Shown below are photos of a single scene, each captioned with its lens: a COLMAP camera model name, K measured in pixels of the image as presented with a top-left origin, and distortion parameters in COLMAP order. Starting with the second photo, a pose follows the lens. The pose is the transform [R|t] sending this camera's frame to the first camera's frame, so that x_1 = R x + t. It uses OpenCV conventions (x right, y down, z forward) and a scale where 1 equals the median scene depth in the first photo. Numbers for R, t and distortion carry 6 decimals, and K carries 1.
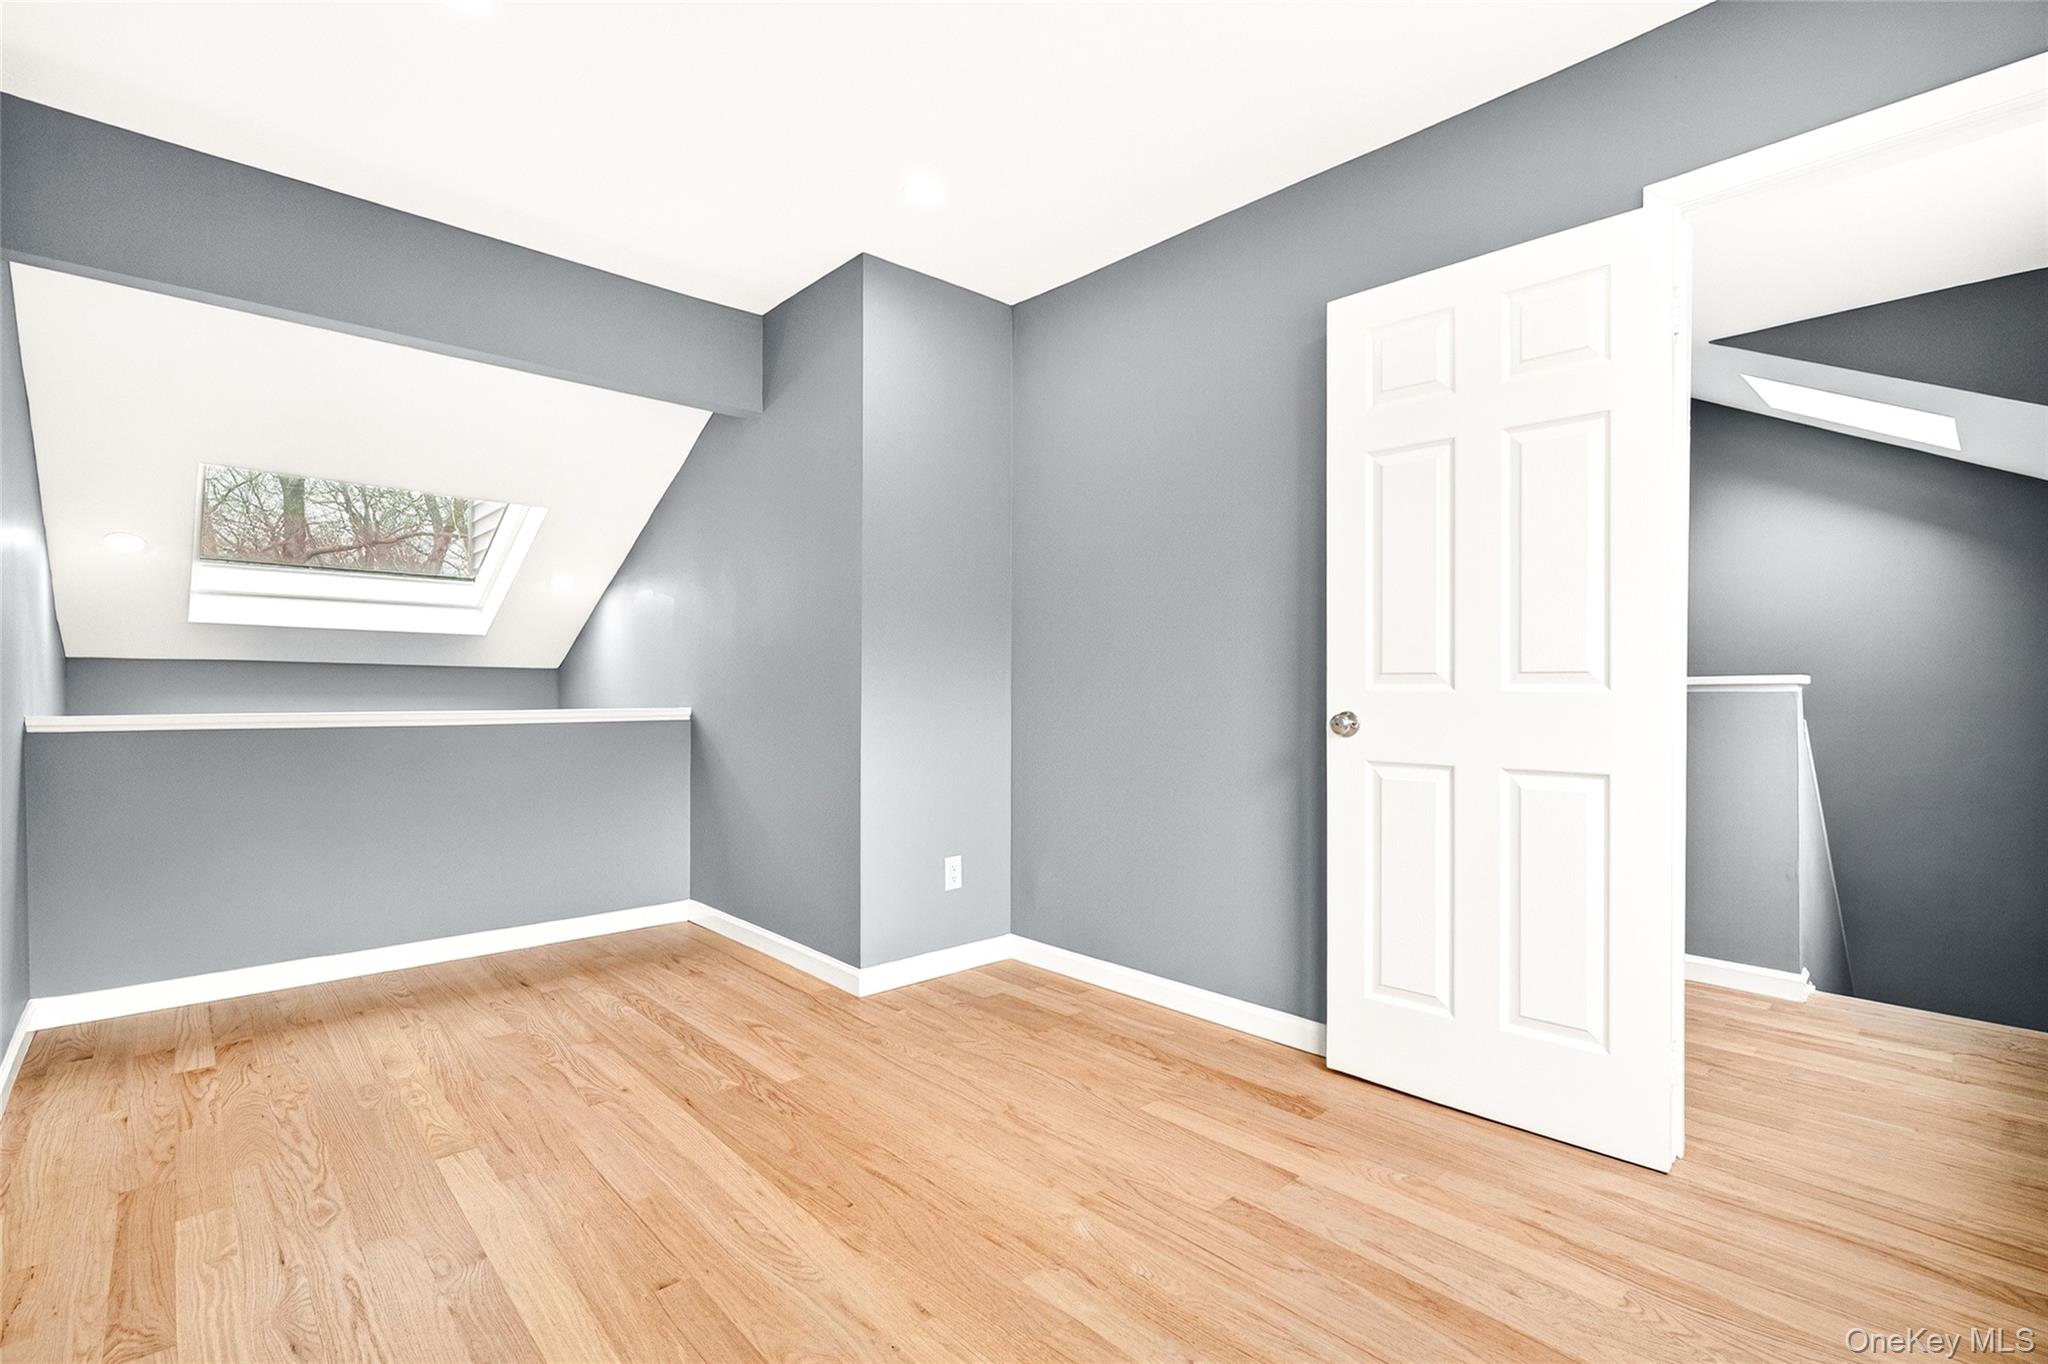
lens RADIAL K [[936.8, 0, 1020.9], [0, 936.8, 692.5], [0, 0, 1]] dist [-0.001450, 0.000420]
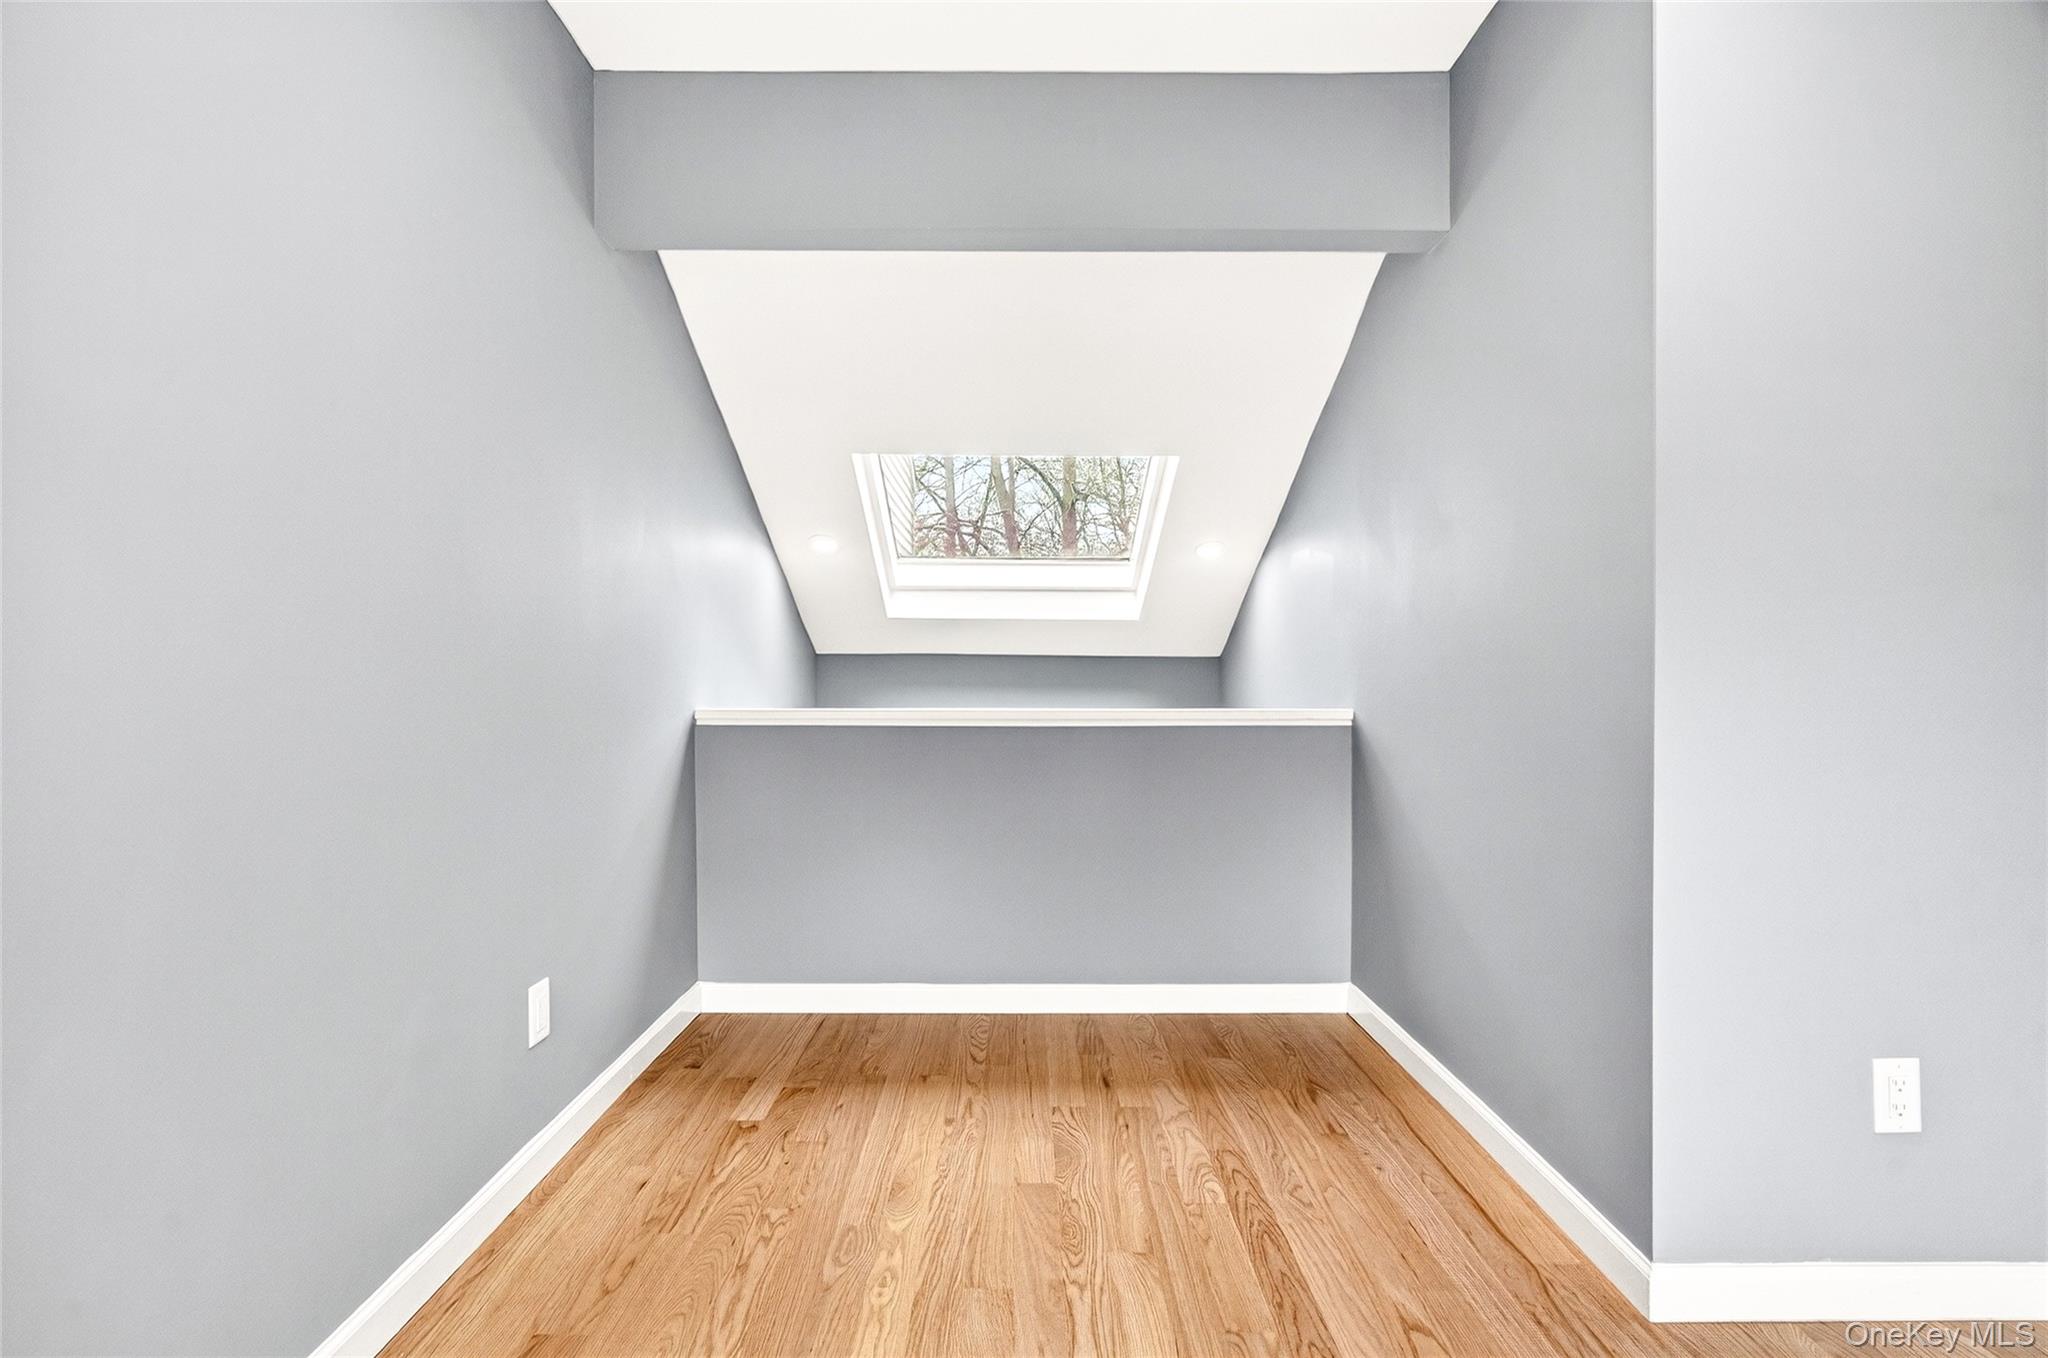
lens RADIAL K [[936.8, 0, 1015.7], [0, 936.8, 676.7], [0, 0, 1]] dist [-0.001450, 0.000420]
pose [[0.737322, -0.003938, -0.675530, -0.090592], [-0.001055, 0.999975, -0.006981, -0.003294], [0.675540, 0.005860, 0.737300, 0.441799]]
